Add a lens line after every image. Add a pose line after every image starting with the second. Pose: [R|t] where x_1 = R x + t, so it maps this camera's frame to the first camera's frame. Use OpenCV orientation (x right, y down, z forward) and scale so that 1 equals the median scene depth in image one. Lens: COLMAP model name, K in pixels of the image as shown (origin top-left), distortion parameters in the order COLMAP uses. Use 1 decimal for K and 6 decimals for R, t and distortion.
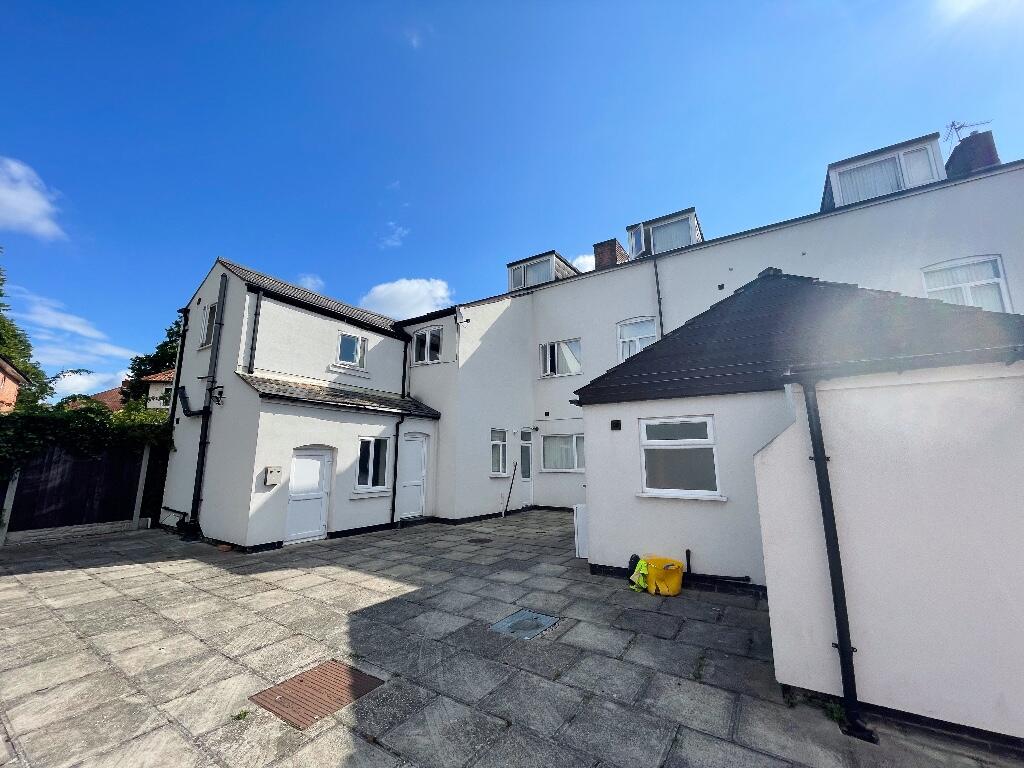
lens RADIAL K [[412.6, 0, 512.0], [0, 412.6, 384.0], [0, 0, 1]] dist [0.000588, 0.000228]
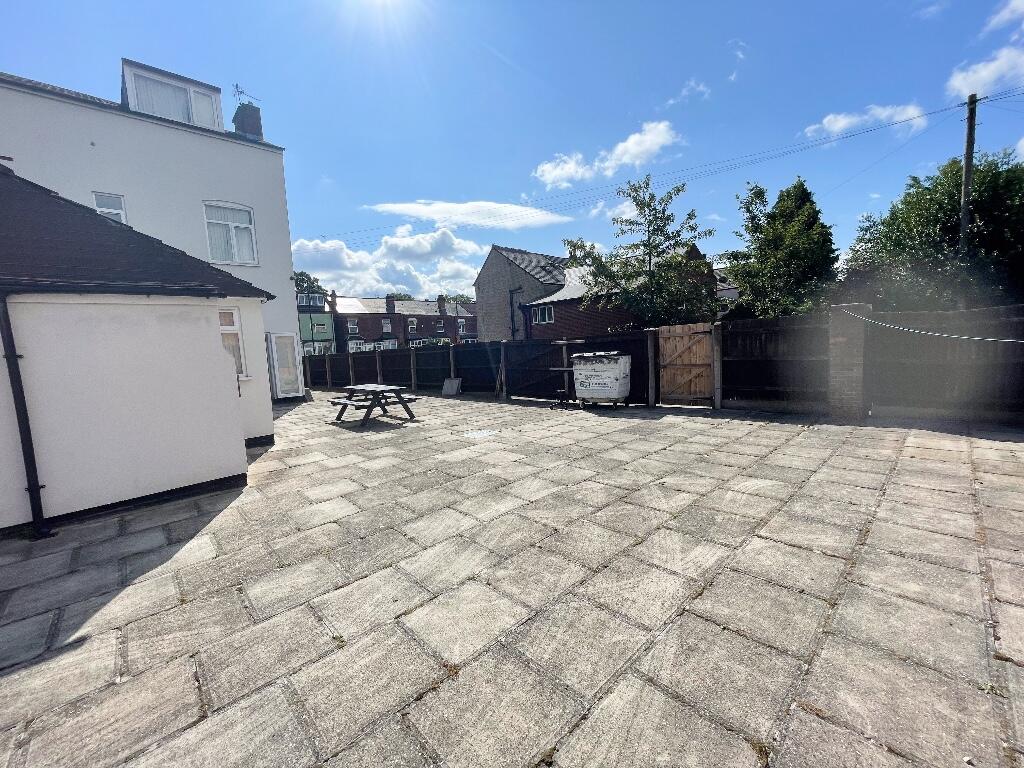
lens RADIAL K [[412.6, 0, 512.0], [0, 412.6, 384.0], [0, 0, 1]] dist [0.000588, 0.000228]
pose [[0.260121, -0.116937, 0.958469, -0.034325], [-0.124058, 0.980365, 0.153277, -0.054523], [-0.957573, -0.158776, 0.240506, -0.355299]]
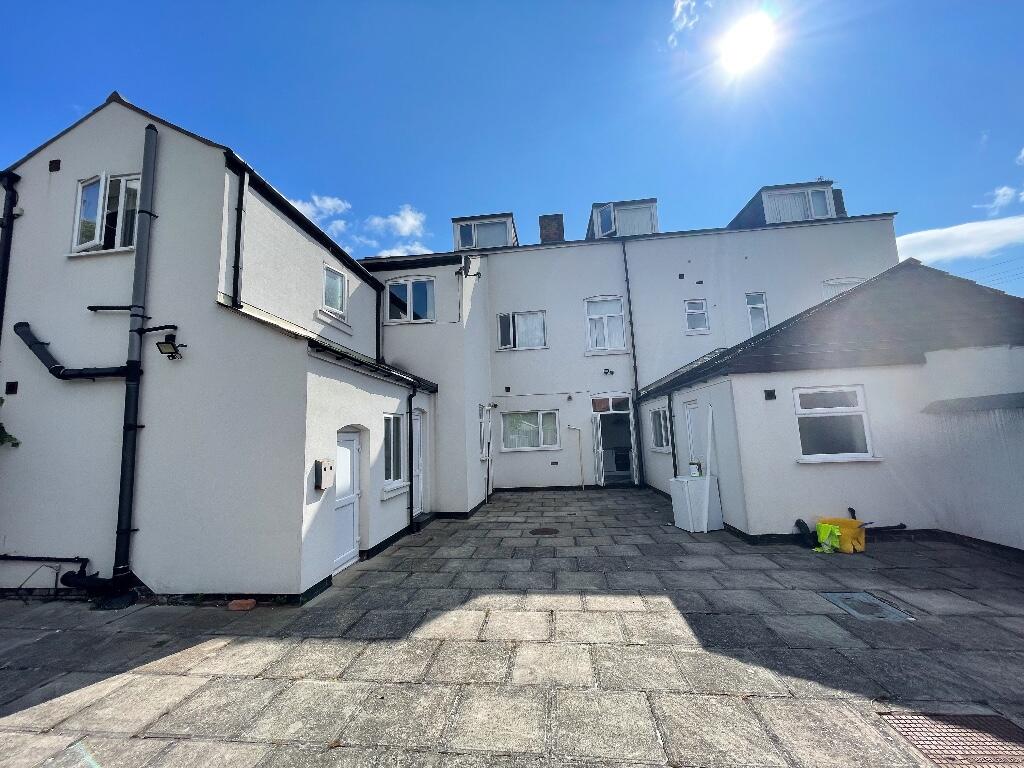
lens RADIAL K [[411.3, 0, 512.0], [0, 411.3, 384.0], [0, 0, 1]] dist [-0.001651, -0.000342]
pose [[0.889785, 0.020242, 0.455931, -0.641354], [-0.040284, 0.998600, 0.034283, 0.054686], [-0.454599, -0.048871, 0.889355, 0.338457]]
